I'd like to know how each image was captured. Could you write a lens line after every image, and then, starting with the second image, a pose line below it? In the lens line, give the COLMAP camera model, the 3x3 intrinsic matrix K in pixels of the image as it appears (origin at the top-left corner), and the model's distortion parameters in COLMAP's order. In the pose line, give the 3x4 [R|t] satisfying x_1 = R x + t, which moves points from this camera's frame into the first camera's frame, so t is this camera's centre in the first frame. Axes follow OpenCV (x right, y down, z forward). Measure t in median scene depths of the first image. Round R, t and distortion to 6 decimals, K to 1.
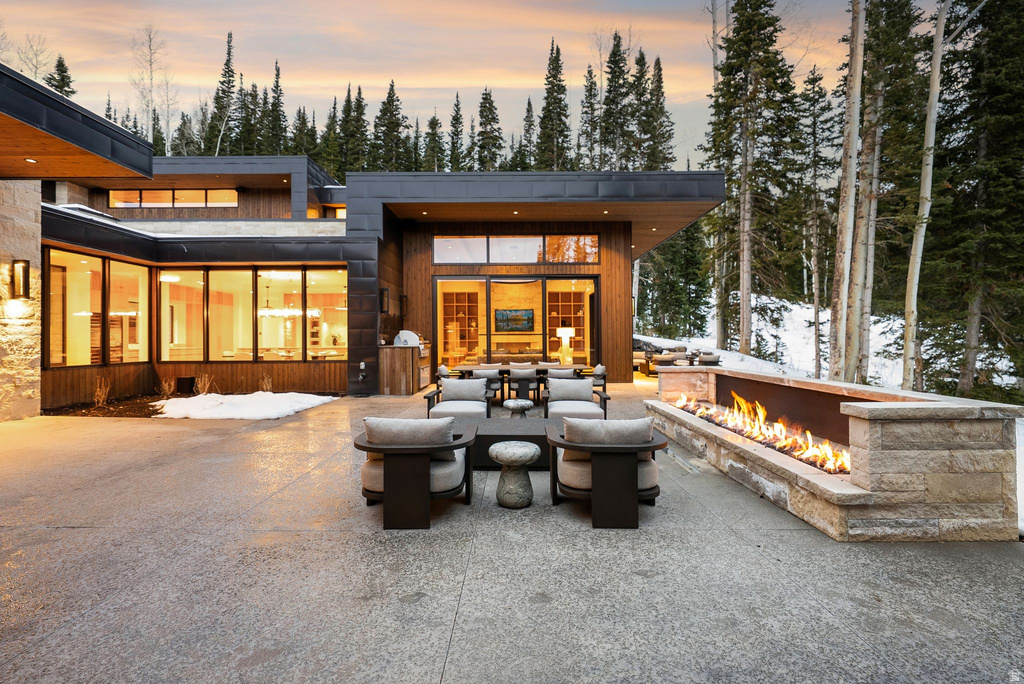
lens RADIAL K [[422.8, 0, 512.0], [0, 422.8, 342.0], [0, 0, 1]] dist [-0.000558, -0.000114]
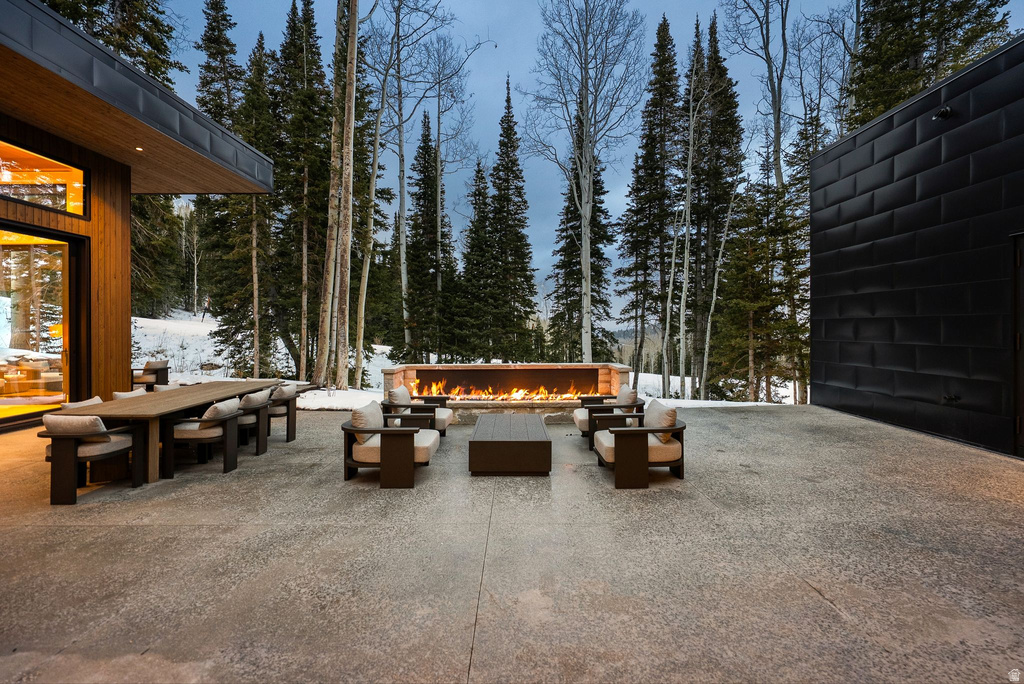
lens RADIAL K [[496.2, 0, 512.8], [0, 496.2, 327.6], [0, 0, 1]] dist [0.003607, 0.000050]
pose [[-0.008055, 0.003421, 0.999962, -0.781945], [0.016270, 0.999862, -0.003289, -0.028950], [-0.999835, 0.016243, -0.008109, 0.623815]]
